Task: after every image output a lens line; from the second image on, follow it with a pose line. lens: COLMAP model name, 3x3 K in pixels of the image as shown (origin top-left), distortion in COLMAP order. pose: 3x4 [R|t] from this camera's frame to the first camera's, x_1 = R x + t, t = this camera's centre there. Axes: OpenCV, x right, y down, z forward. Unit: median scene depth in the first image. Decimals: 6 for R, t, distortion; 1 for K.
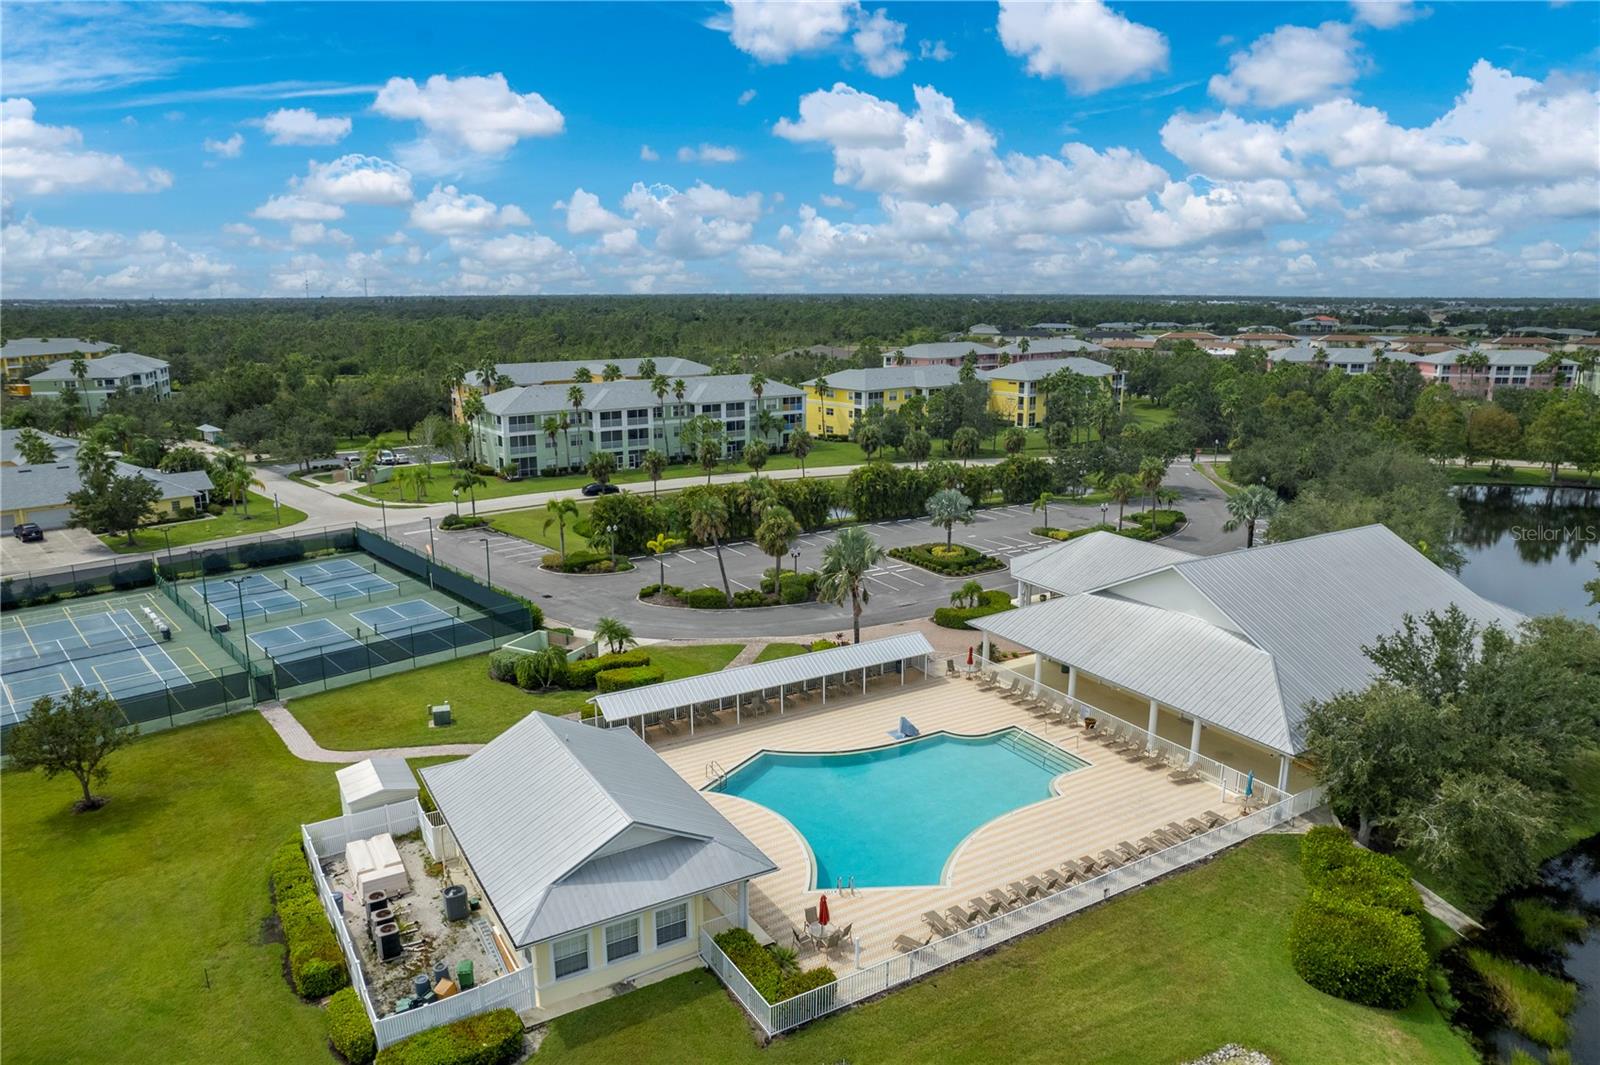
lens RADIAL K [[1048.8, 0, 794.3], [0, 1048.8, 529.5], [0, 0, 1]] dist [-0.077563, 0.071929]
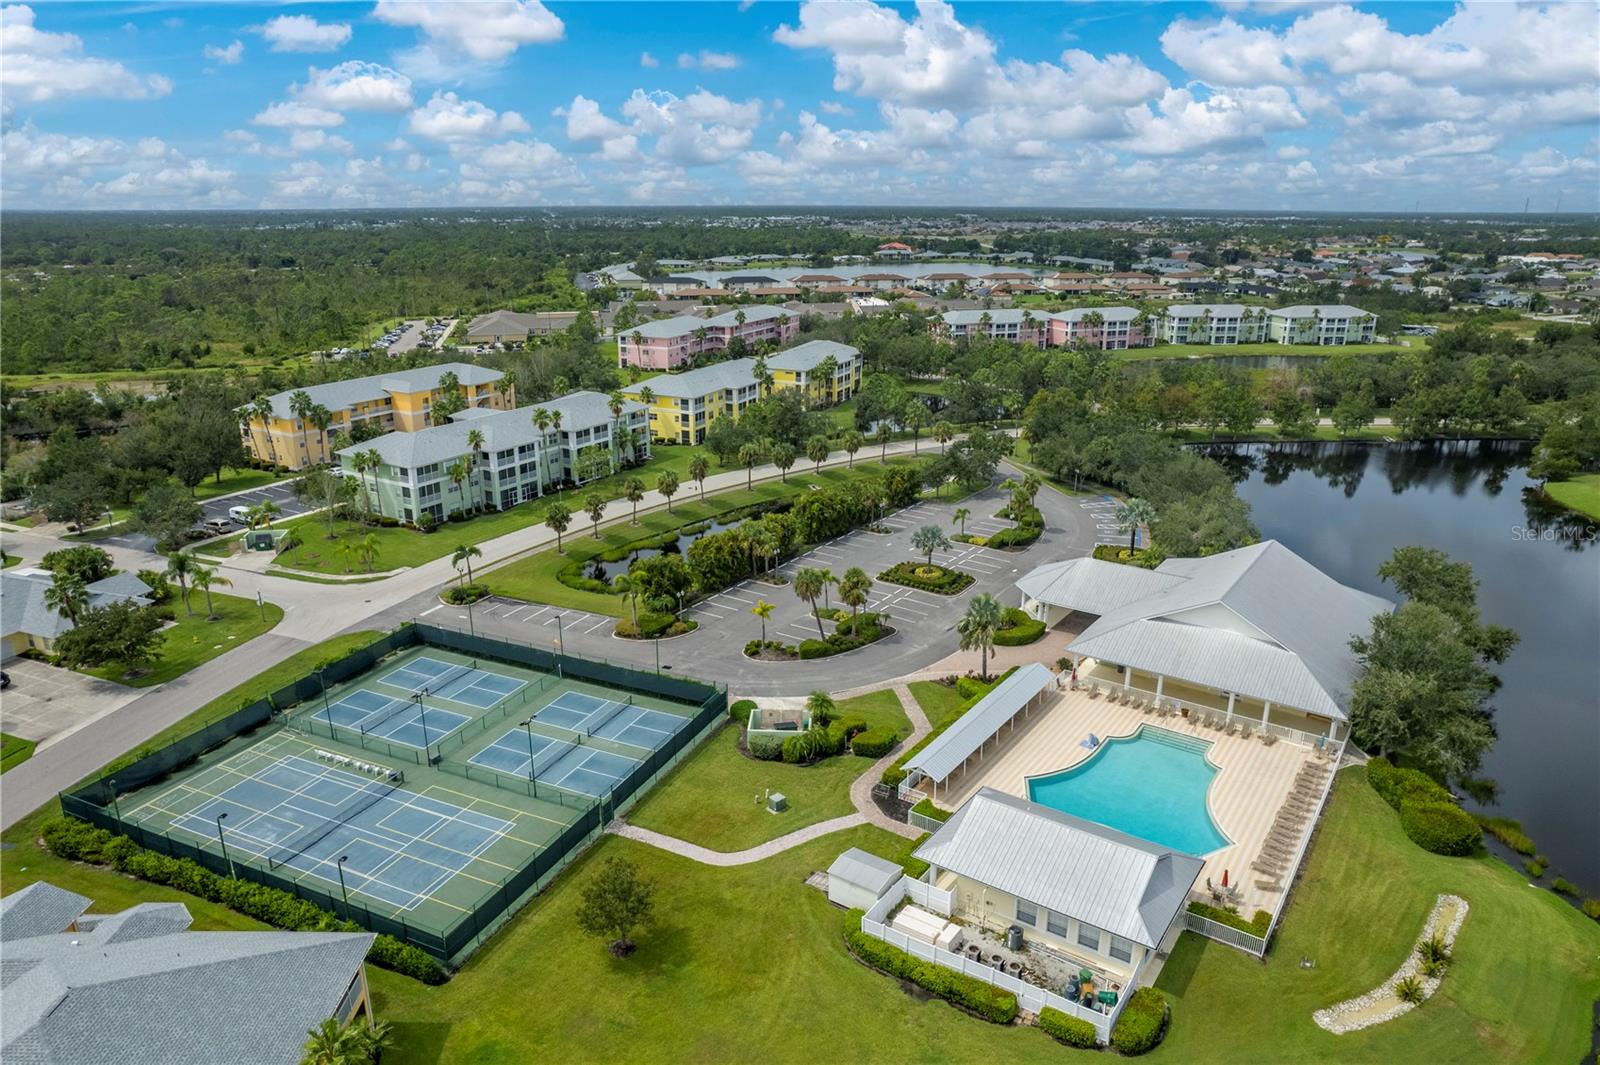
lens RADIAL K [[1048.8, 0, 794.3], [0, 1048.8, 529.5], [0, 0, 1]] dist [-0.077563, 0.071929]
pose [[0.915681, -0.119427, 0.383752, -0.401034], [0.087743, 0.991201, 0.099106, -0.141503], [-0.392212, -0.057078, 0.918102, -0.074772]]
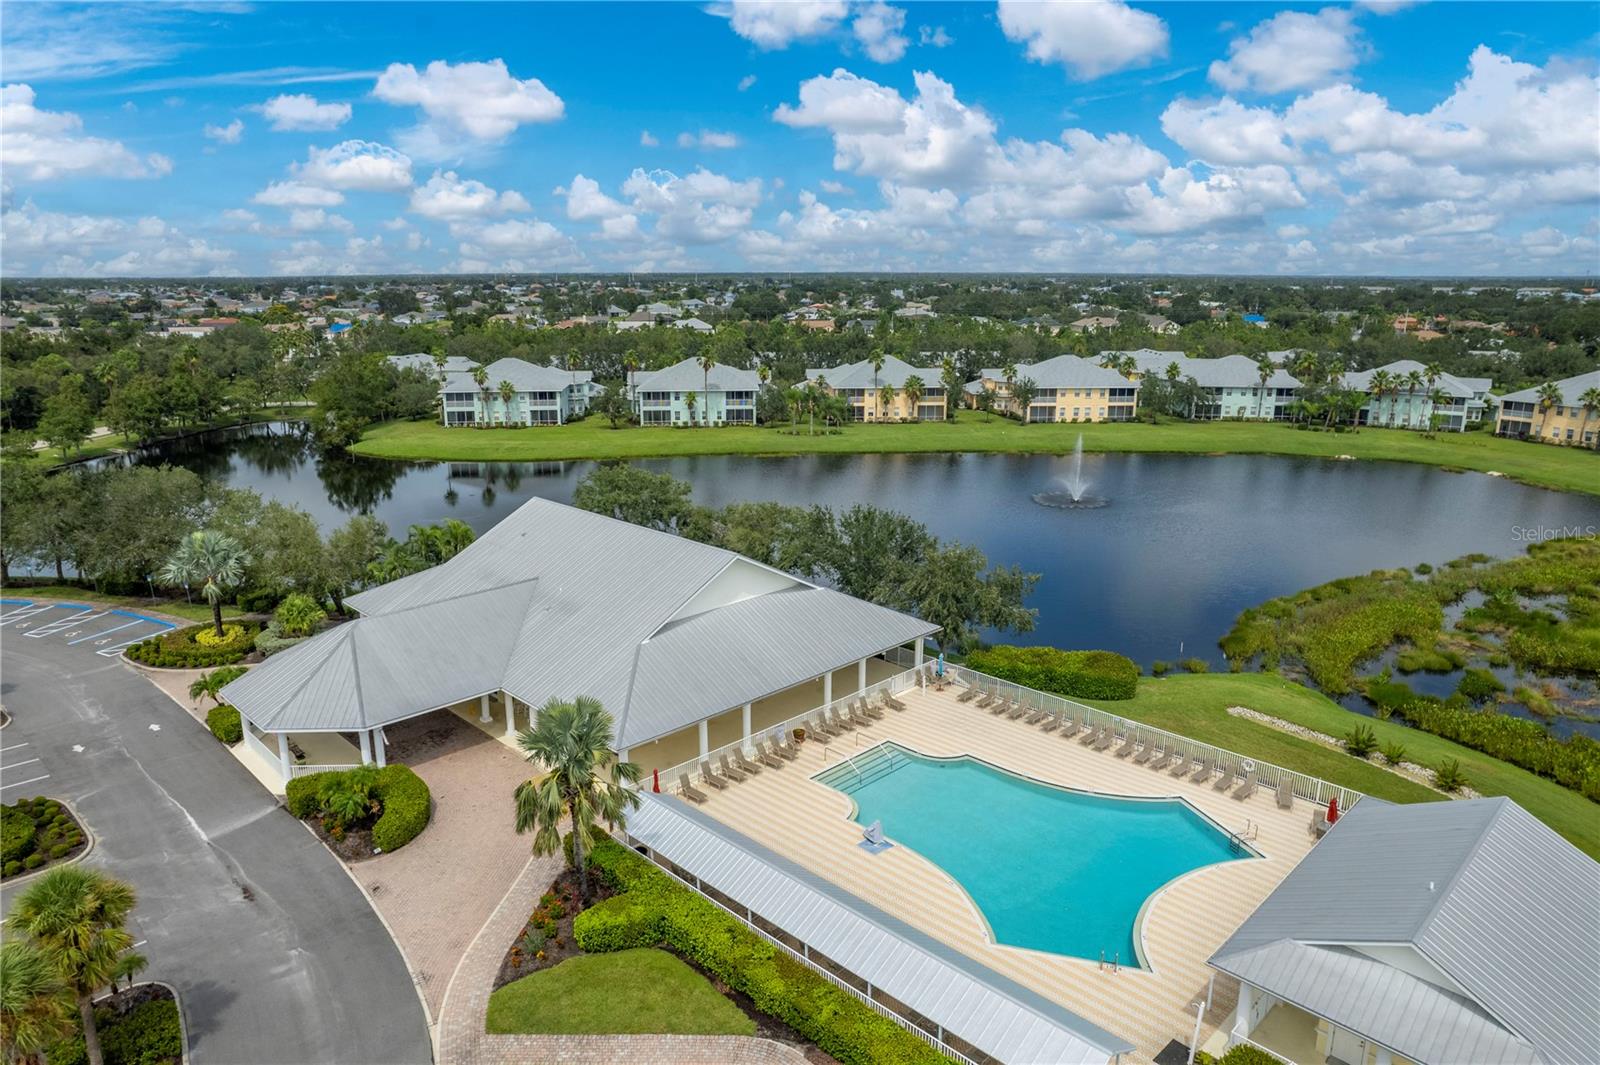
lens RADIAL K [[1048.8, 0, 794.3], [0, 1048.8, 529.5], [0, 0, 1]] dist [-0.077563, 0.071929]
pose [[-0.242489, -0.234337, 0.941427, -0.284642], [0.216418, 0.932871, 0.287951, -0.131855], [-0.945707, 0.273567, -0.175496, 0.574822]]
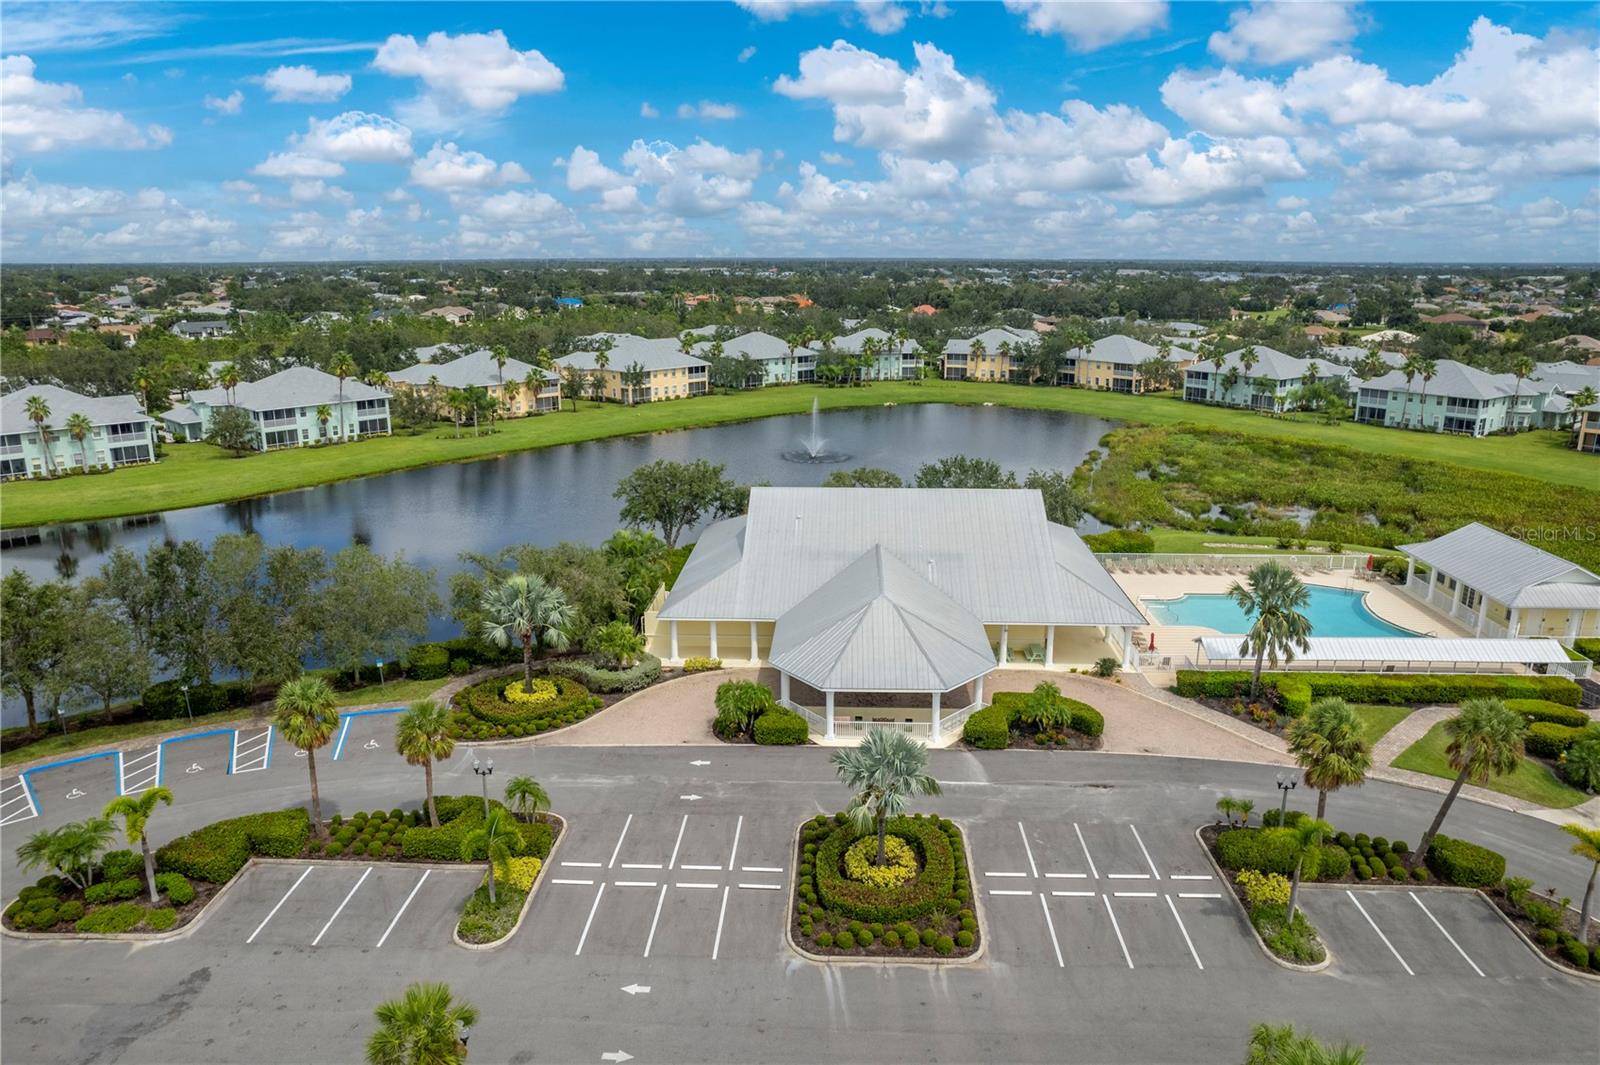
lens RADIAL K [[1067.9, 0, 800.0], [0, 1067.9, 532.5], [0, 0, 1]] dist [-0.079699, 0.075342]
pose [[-0.839216, -0.137729, 0.526067, -0.030922], [0.120471, 0.896269, 0.426835, -0.266987], [-0.530285, 0.421583, -0.735571, 1.117794]]
